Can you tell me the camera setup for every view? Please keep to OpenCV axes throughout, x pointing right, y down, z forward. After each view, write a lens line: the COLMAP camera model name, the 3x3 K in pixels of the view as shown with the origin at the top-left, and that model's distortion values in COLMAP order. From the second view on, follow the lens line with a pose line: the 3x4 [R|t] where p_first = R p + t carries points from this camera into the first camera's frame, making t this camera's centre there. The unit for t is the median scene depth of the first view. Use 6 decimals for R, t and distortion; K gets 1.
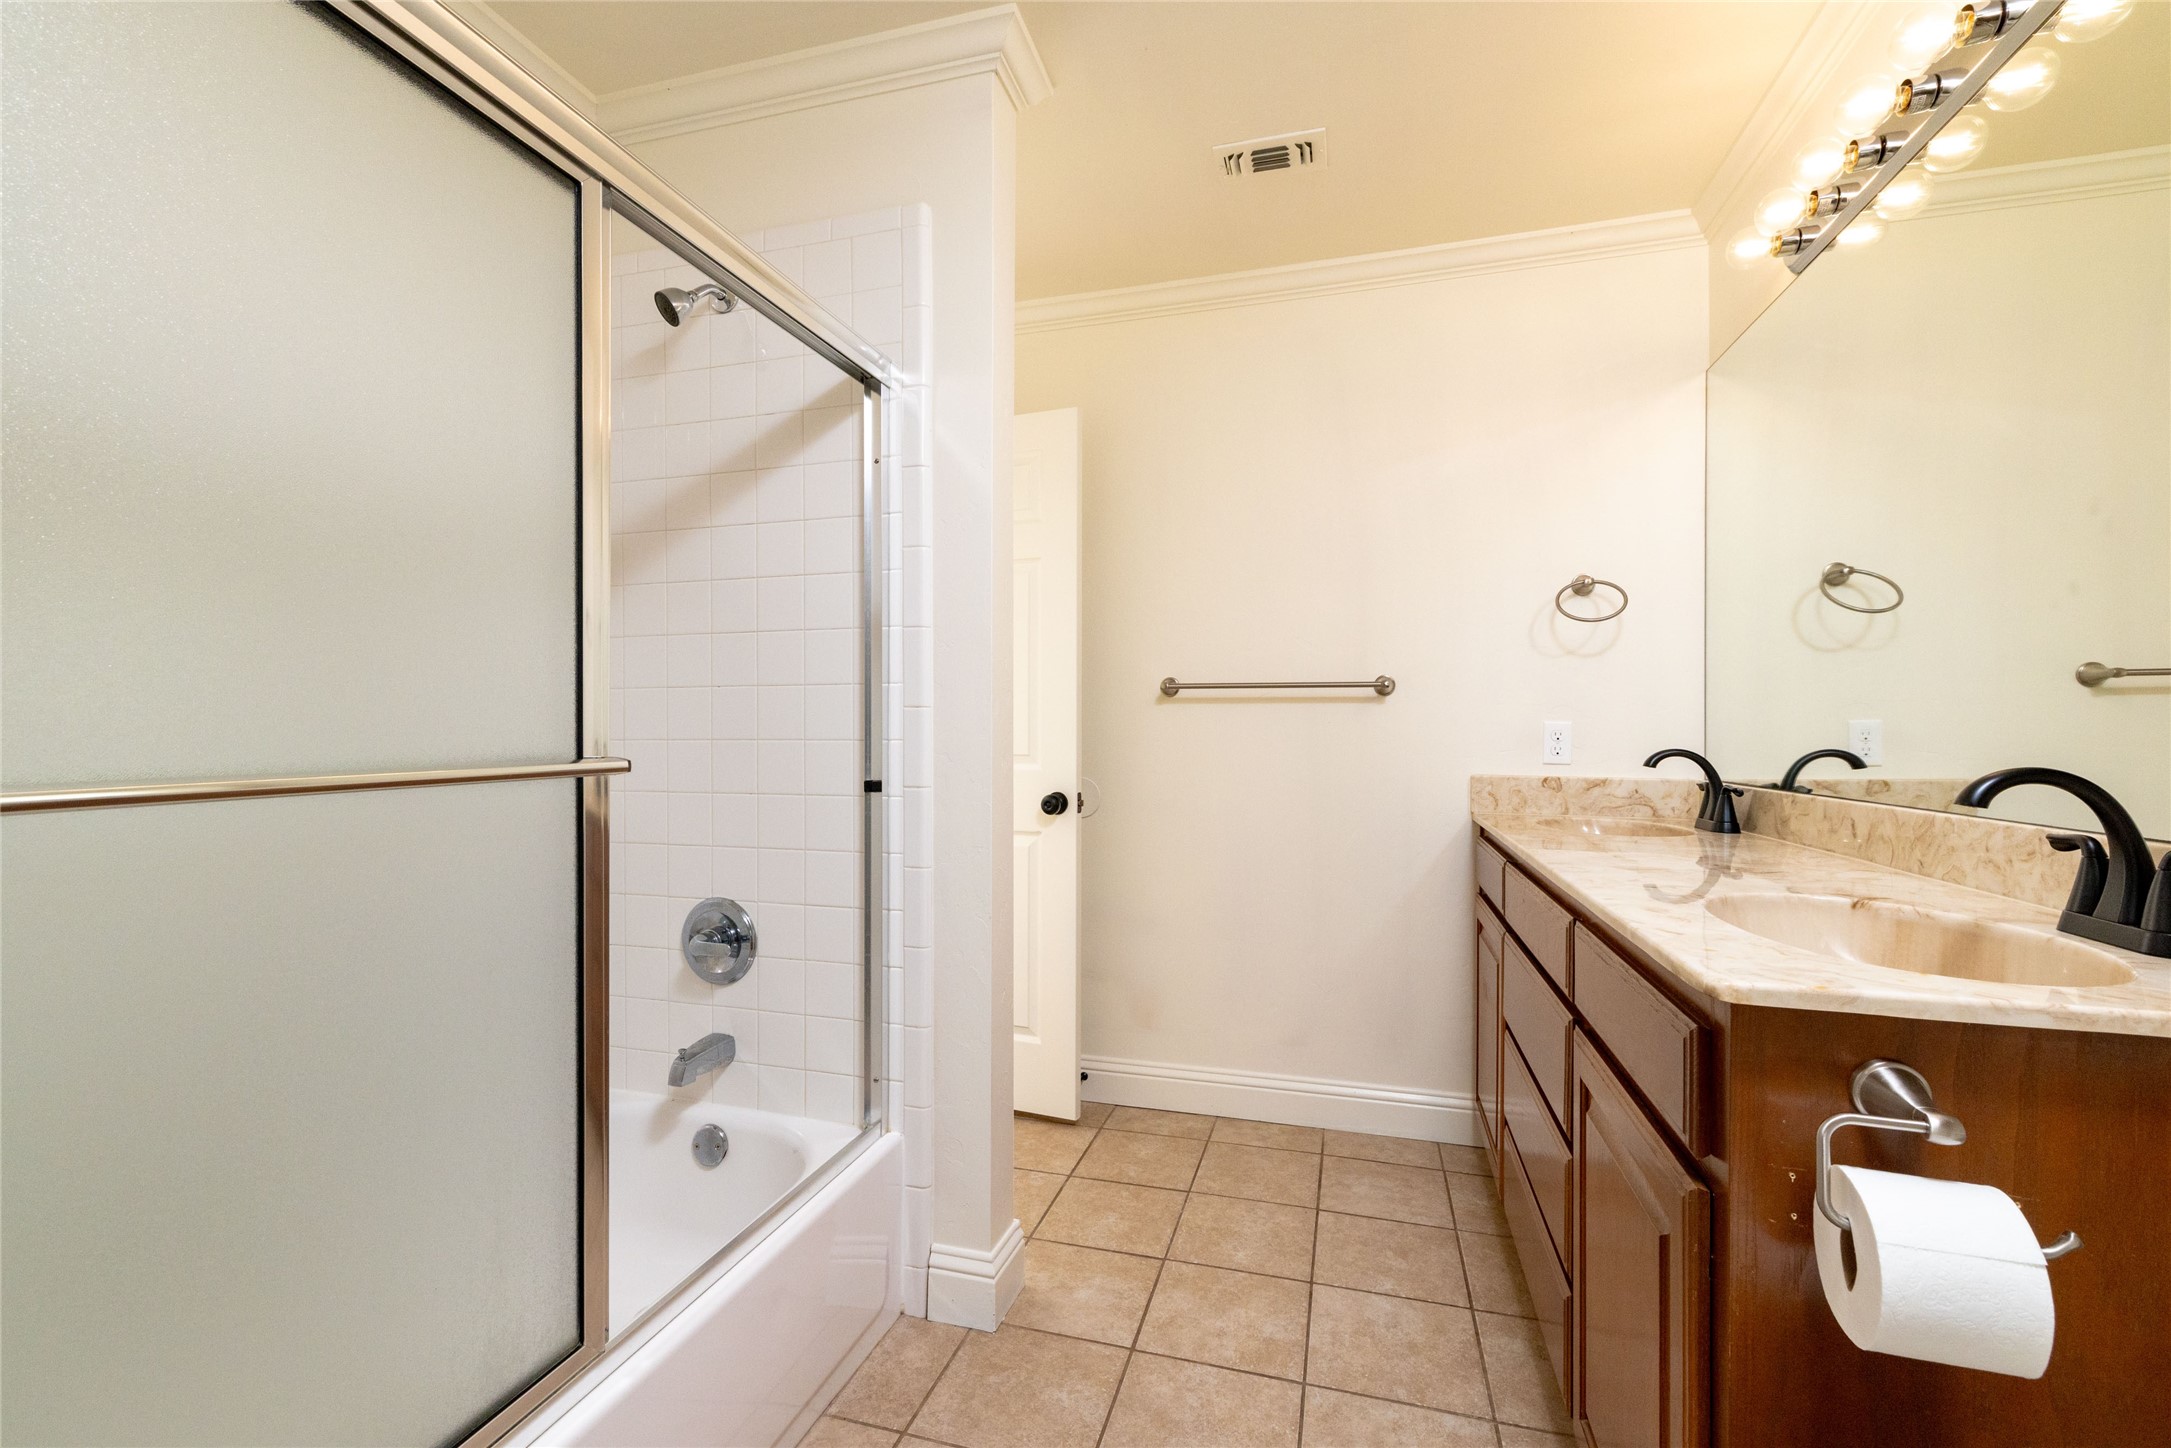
lens RADIAL K [[933.6, 0, 1080.5], [0, 933.6, 722.7], [0, 0, 1]] dist [-0.001908, 0.000682]
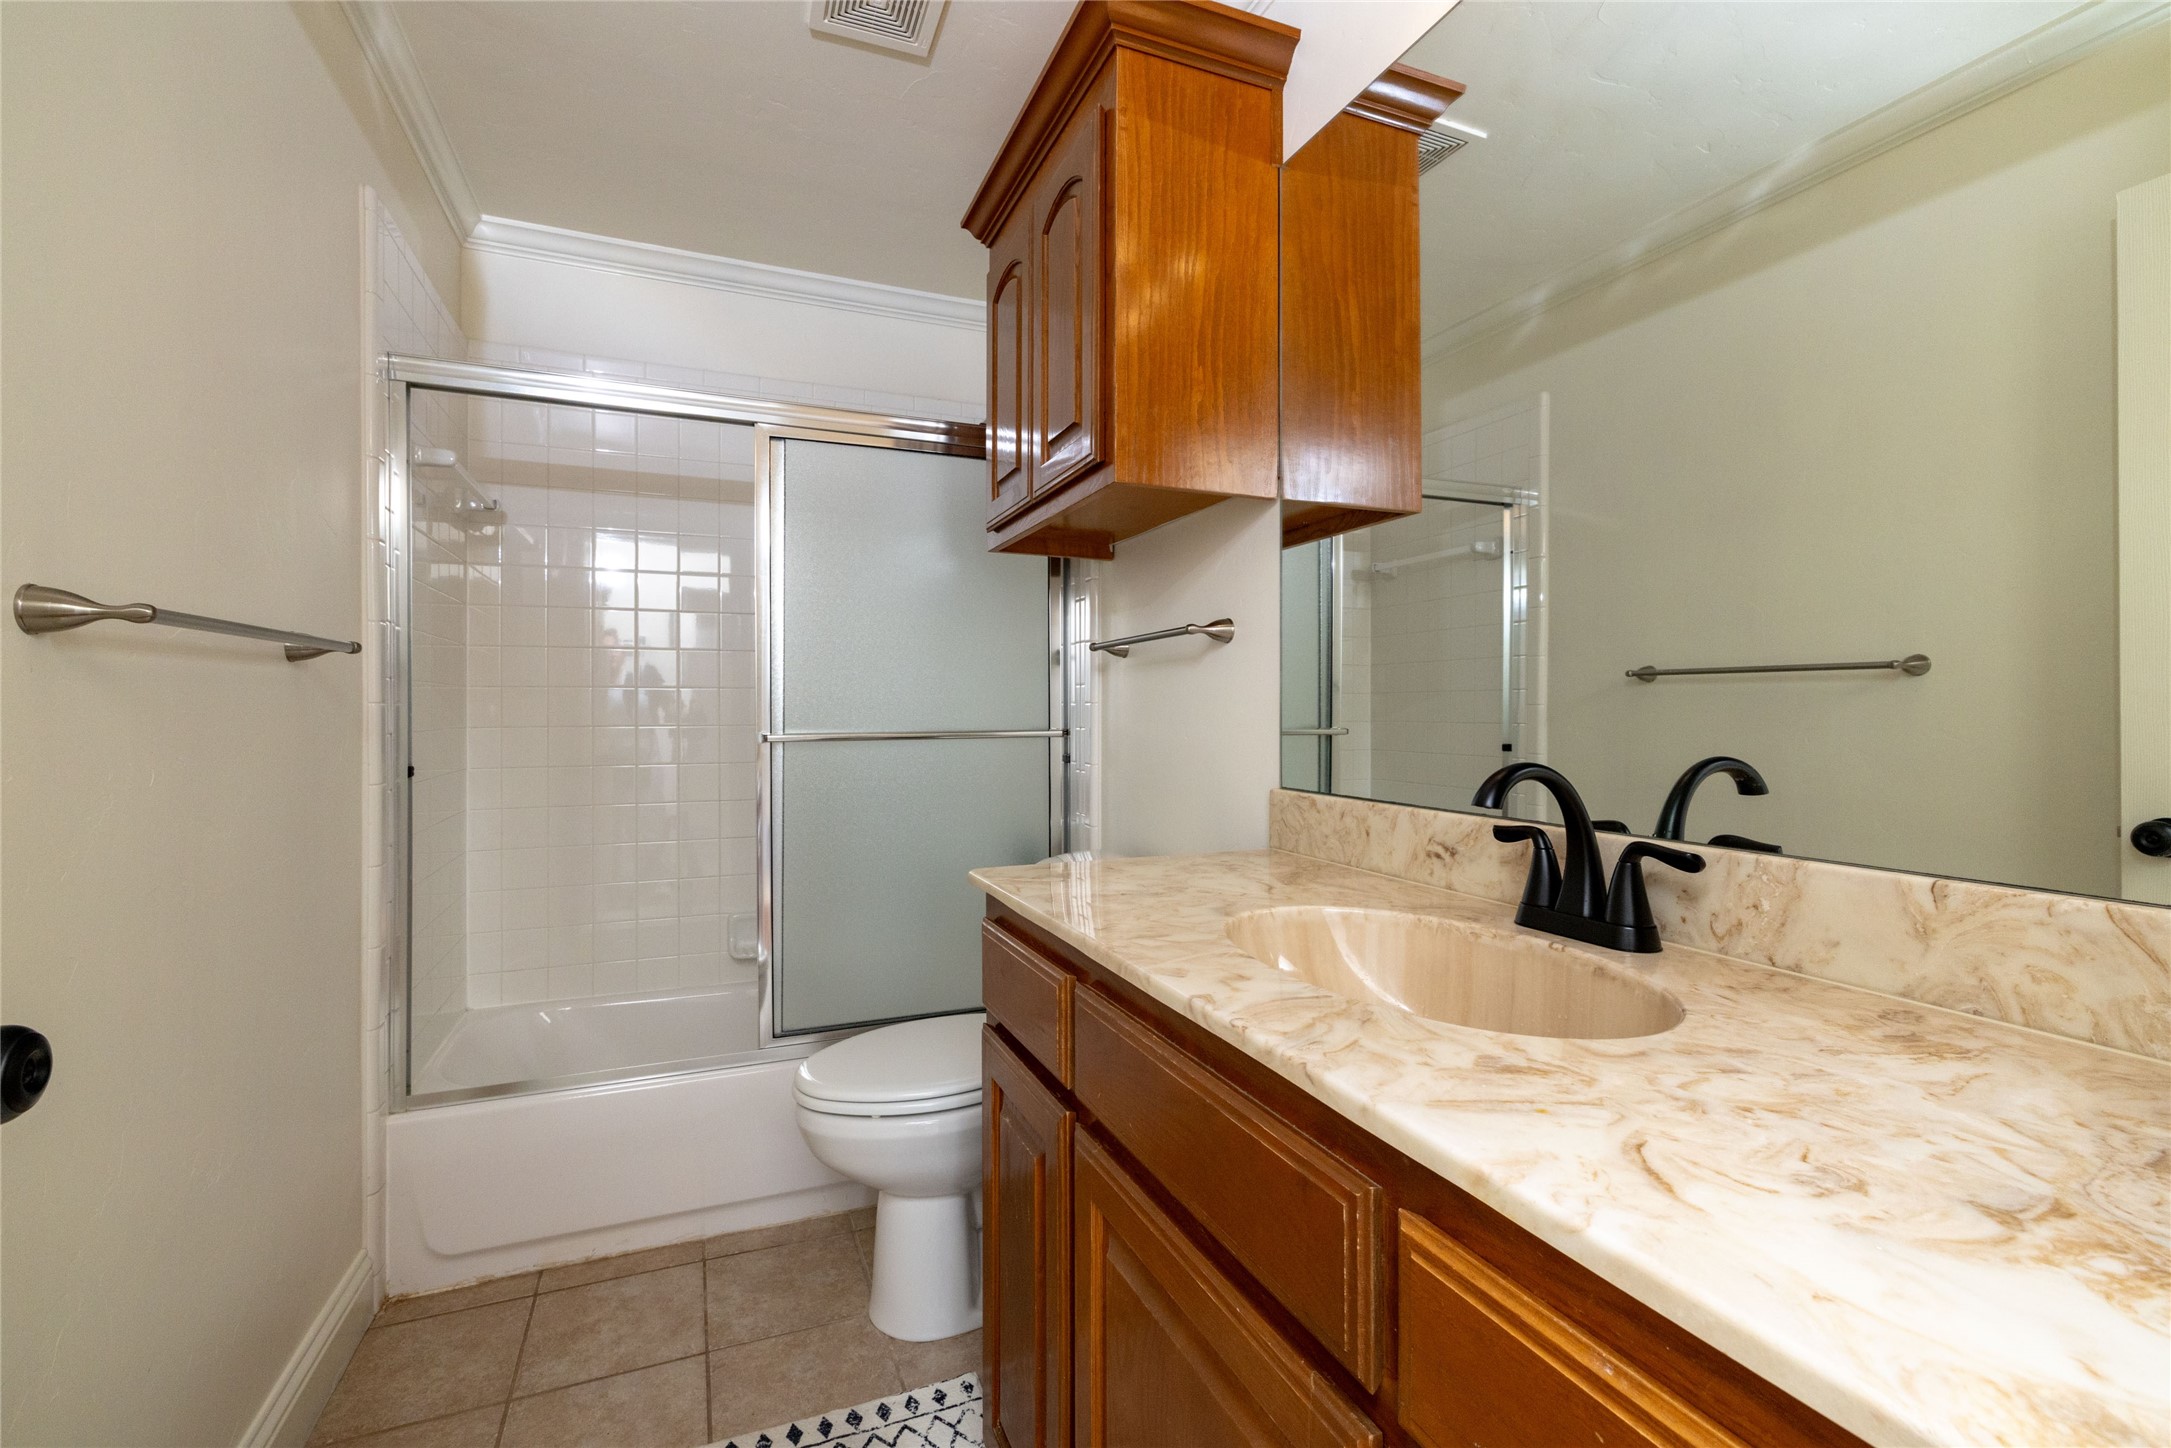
lens RADIAL K [[933.6, 0, 1080.5], [0, 933.6, 722.7], [0, 0, 1]] dist [-0.001908, 0.000682]
pose [[0.783576, -0.012256, 0.621175, 0.161732], [-0.002336, 0.999740, 0.022671, -0.001360], [-0.621292, -0.019216, 0.783343, 0.644844]]
